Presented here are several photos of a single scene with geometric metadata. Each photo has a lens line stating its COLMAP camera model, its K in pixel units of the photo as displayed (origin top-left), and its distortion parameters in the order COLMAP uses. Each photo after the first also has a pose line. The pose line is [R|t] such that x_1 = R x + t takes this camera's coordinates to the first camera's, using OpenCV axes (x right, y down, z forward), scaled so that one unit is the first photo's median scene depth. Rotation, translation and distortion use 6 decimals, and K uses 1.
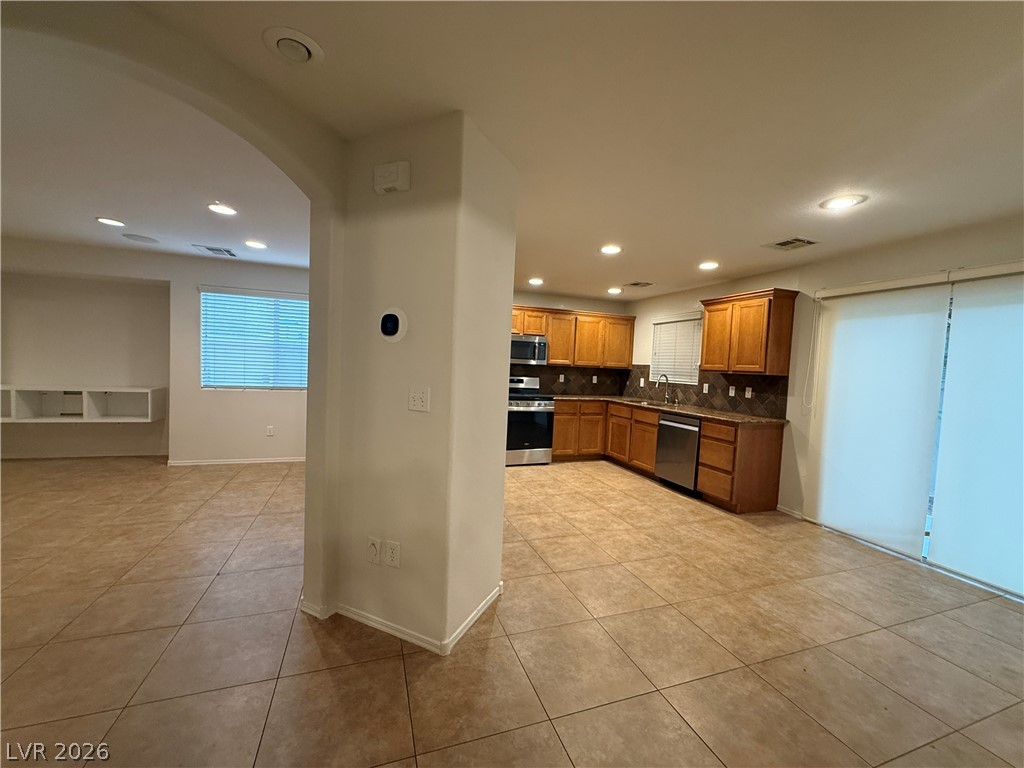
lens RADIAL K [[408.2, 0, 510.2], [0, 408.2, 384.6], [0, 0, 1]] dist [-0.000513, 0.000317]
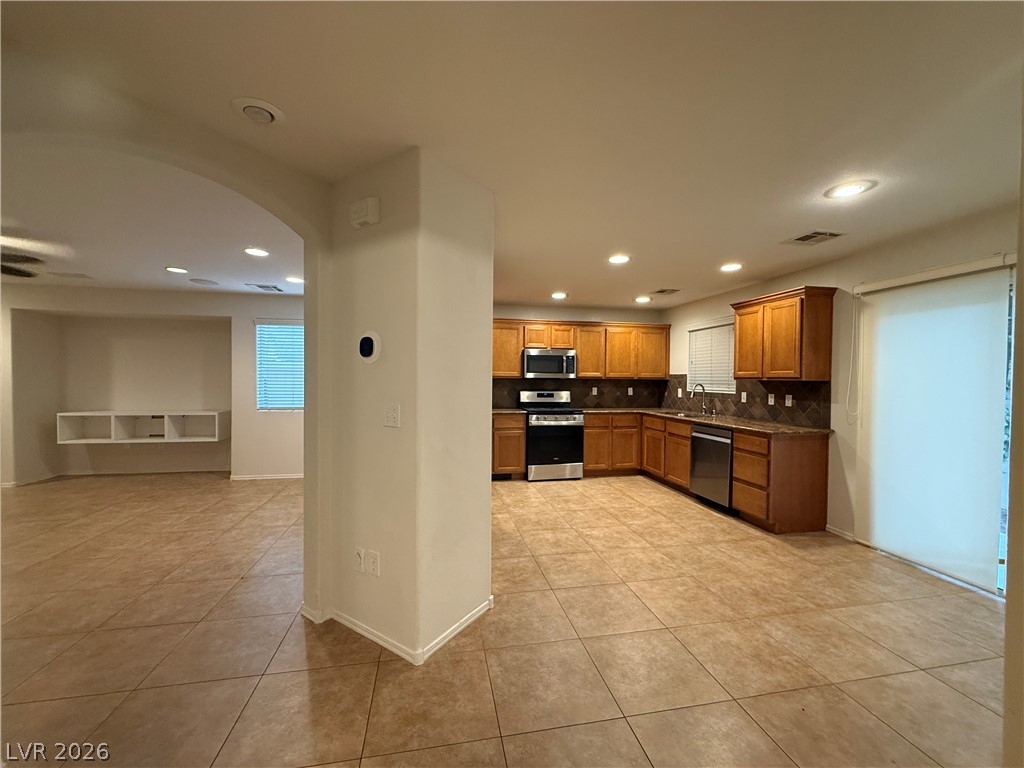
lens RADIAL K [[408.2, 0, 510.2], [0, 408.2, 384.1], [0, 0, 1]] dist [-0.000513, 0.000317]
pose [[0.988239, -0.033788, -0.149138, 0.109101], [0.028000, 0.998777, -0.040740, 0.002654], [0.150333, 0.036085, 0.987977, -0.002164]]
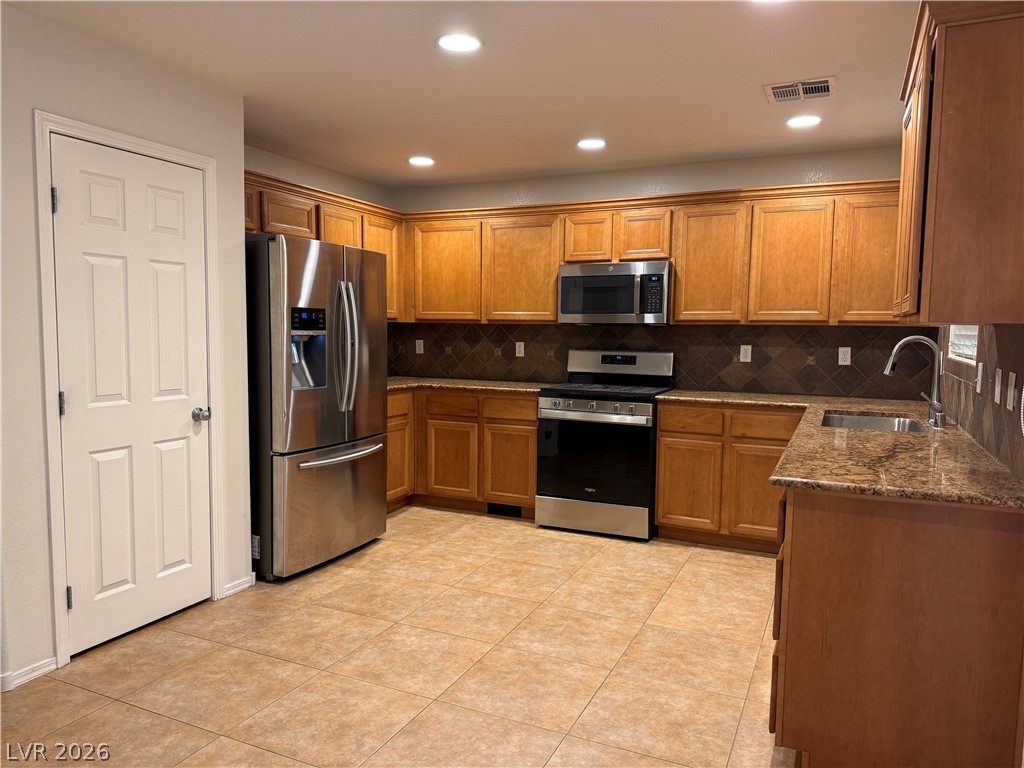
lens RADIAL K [[716.4, 0, 509.0], [0, 716.4, 386.2], [0, 0, 1]] dist [0.082468, -0.116793]
pose [[0.710808, 0.022655, -0.703021, 0.726780], [-0.013462, 0.999736, 0.018605, 0.012177], [0.703257, -0.003761, 0.710925, 0.432706]]
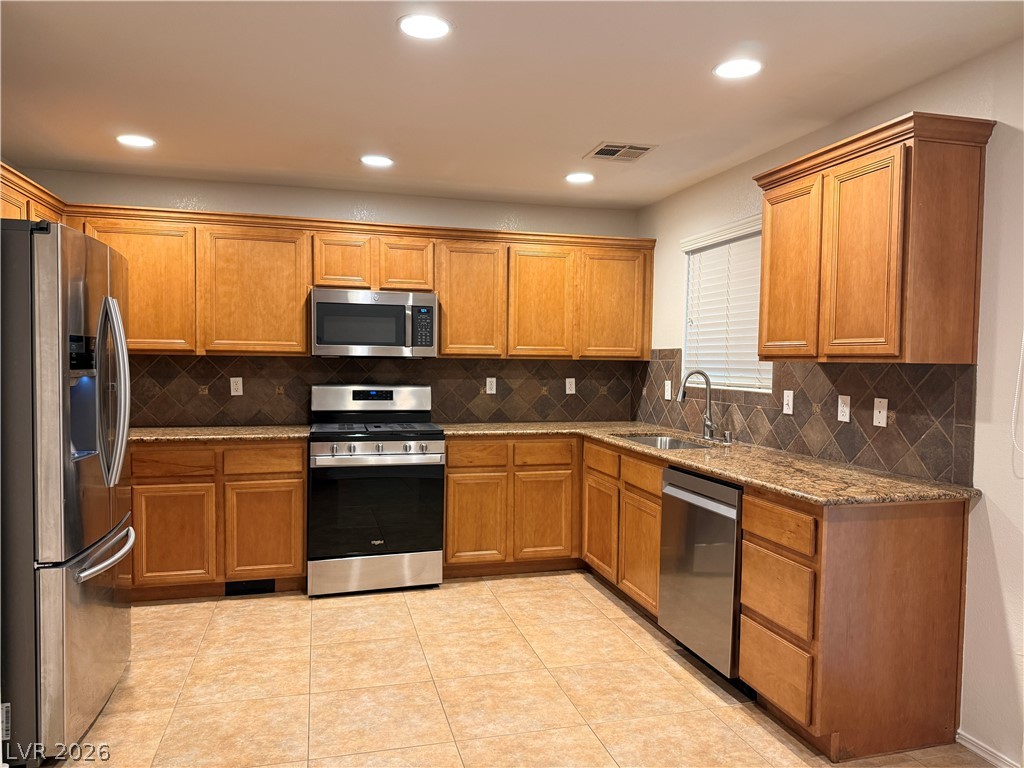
lens RADIAL K [[716.4, 0, 512.3], [0, 716.4, 388.4], [0, 0, 1]] dist [0.082468, -0.116793]
pose [[0.996393, -0.029619, -0.079527, 0.319423], [0.028852, 0.999526, -0.010768, -0.005061], [0.079808, 0.008435, 0.996775, 0.329921]]
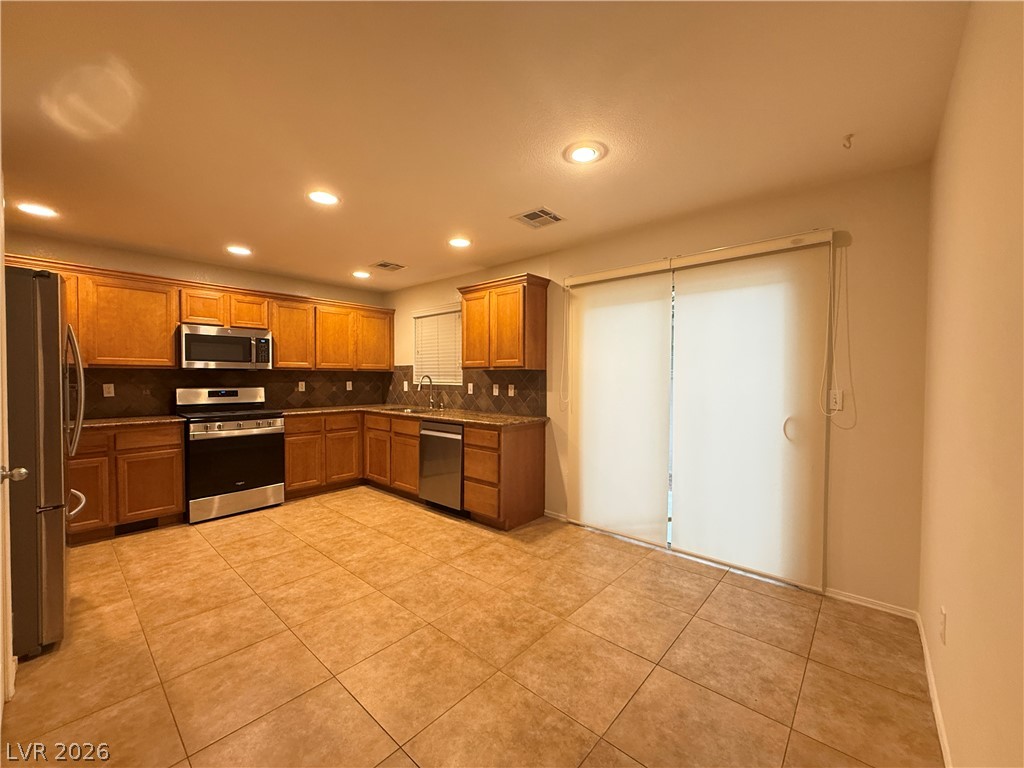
lens RADIAL K [[408.2, 0, 510.2], [0, 408.2, 384.3], [0, 0, 1]] dist [-0.000513, 0.000317]
pose [[0.876107, -0.051103, 0.479400, 0.153768], [0.059666, 0.998215, -0.002633, 0.008560], [-0.478410, 0.030911, 0.877593, 0.212361]]
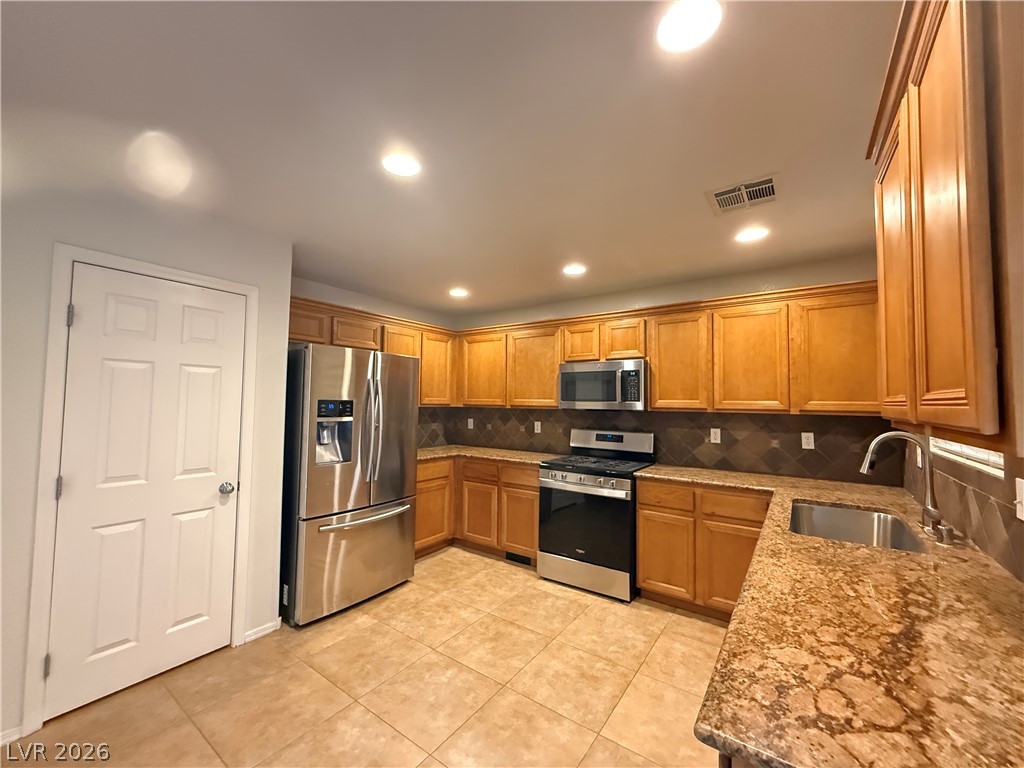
lens RADIAL K [[408.2, 0, 510.6], [0, 408.2, 383.7], [0, 0, 1]] dist [-0.000513, 0.000317]
pose [[0.569831, -0.075446, -0.818291, 0.603300], [-0.025436, 0.993680, -0.109329, -0.026815], [0.821368, 0.083113, 0.564311, 0.752509]]
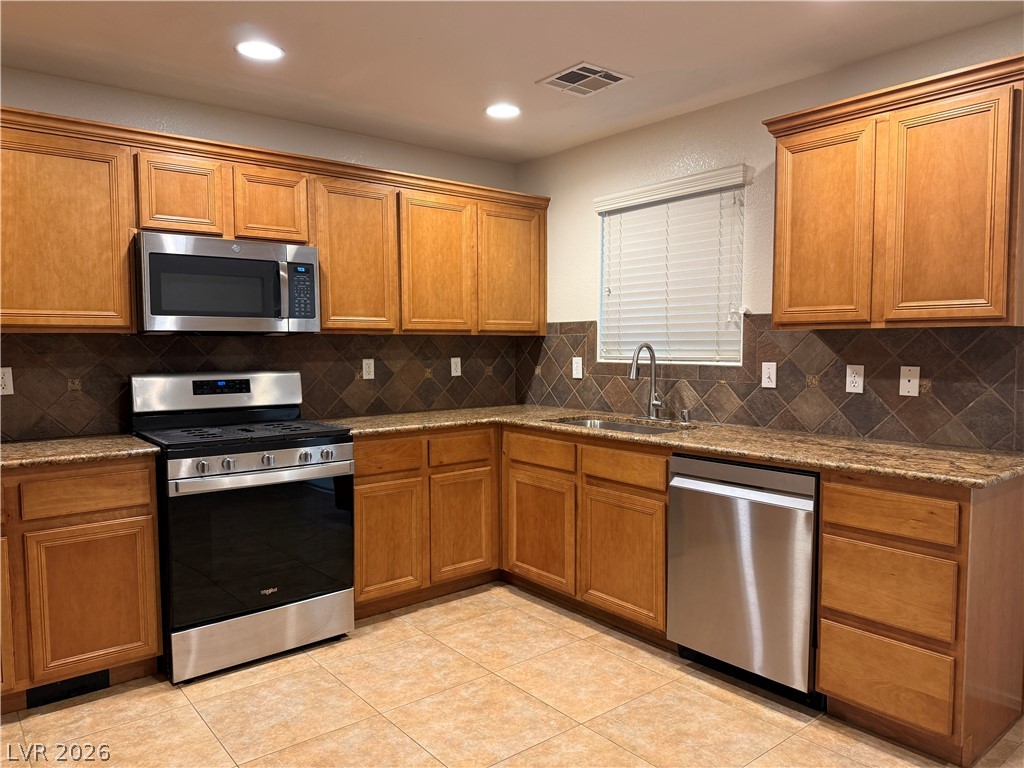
lens RADIAL K [[716.4, 0, 511.6], [0, 716.4, 387.1], [0, 0, 1]] dist [0.082468, -0.116793]
pose [[0.941886, -0.068707, 0.328831, 0.055743], [0.062142, 0.997603, 0.030446, -0.016655], [-0.330135, -0.008242, 0.943898, 0.550055]]
